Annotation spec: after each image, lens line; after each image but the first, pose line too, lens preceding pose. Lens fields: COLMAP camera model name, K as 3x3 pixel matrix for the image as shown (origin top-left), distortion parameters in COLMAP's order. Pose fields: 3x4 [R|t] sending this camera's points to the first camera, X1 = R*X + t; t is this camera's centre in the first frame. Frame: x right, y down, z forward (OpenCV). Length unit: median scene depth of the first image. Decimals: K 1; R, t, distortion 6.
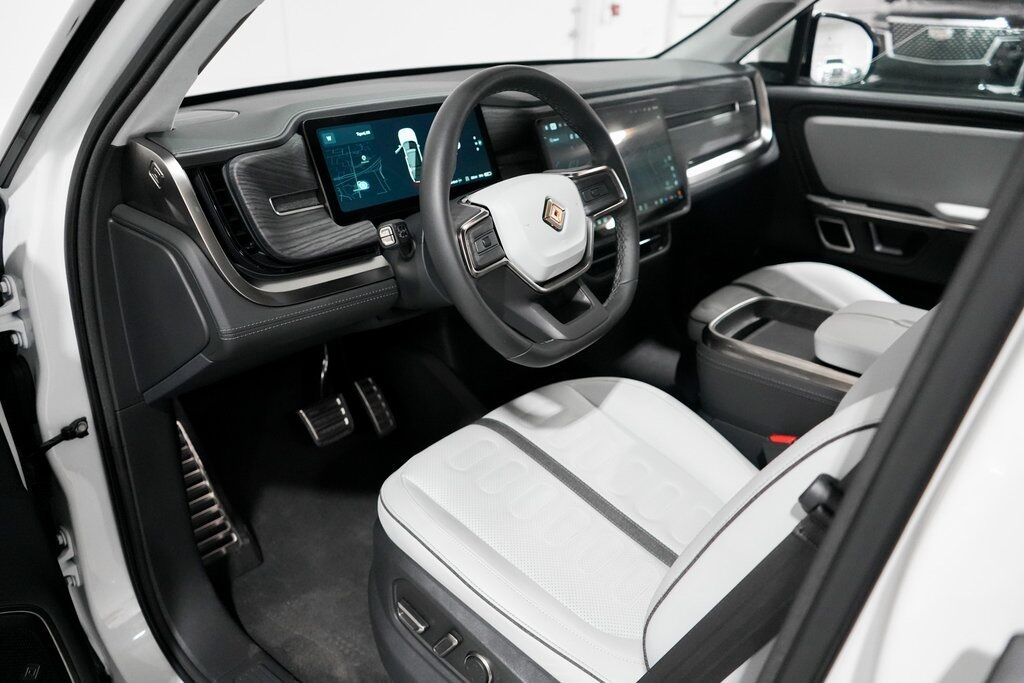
lens RADIAL K [[805.5, 0, 512.0], [0, 805.5, 341.5], [0, 0, 1]] dist [-0.005378, 0.000765]
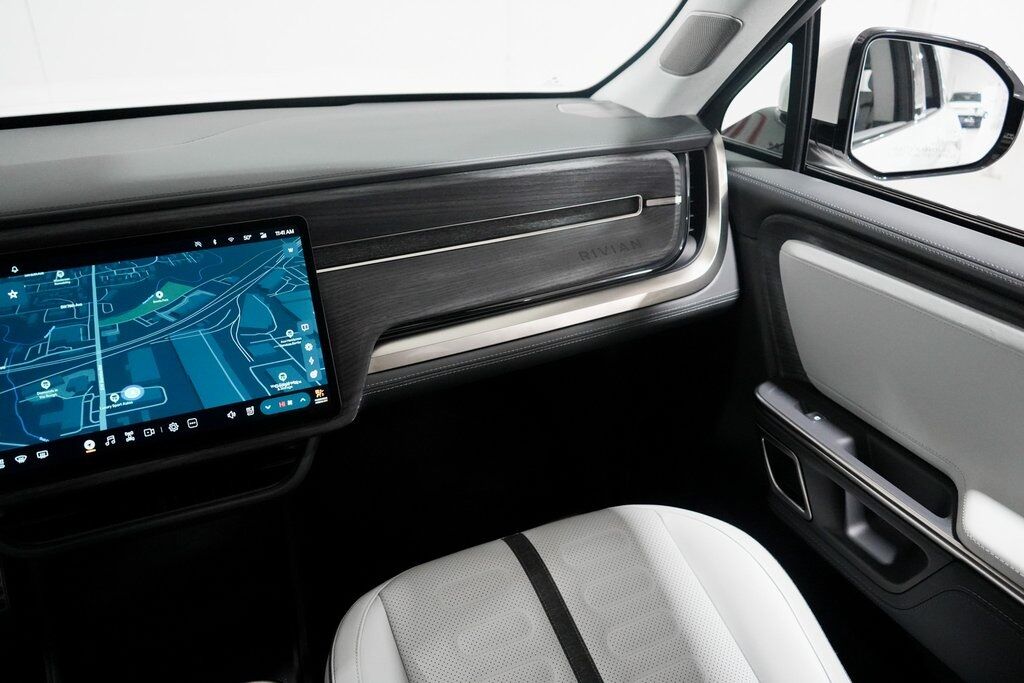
lens RADIAL K [[805.5, 0, 512.0], [0, 805.5, 341.5], [0, 0, 1]] dist [-0.005378, 0.000765]
pose [[0.897601, 0.182440, -0.401283, 0.450063], [-0.160215, 0.983099, 0.088584, -0.242665], [0.410663, -0.015222, 0.911660, 0.480826]]
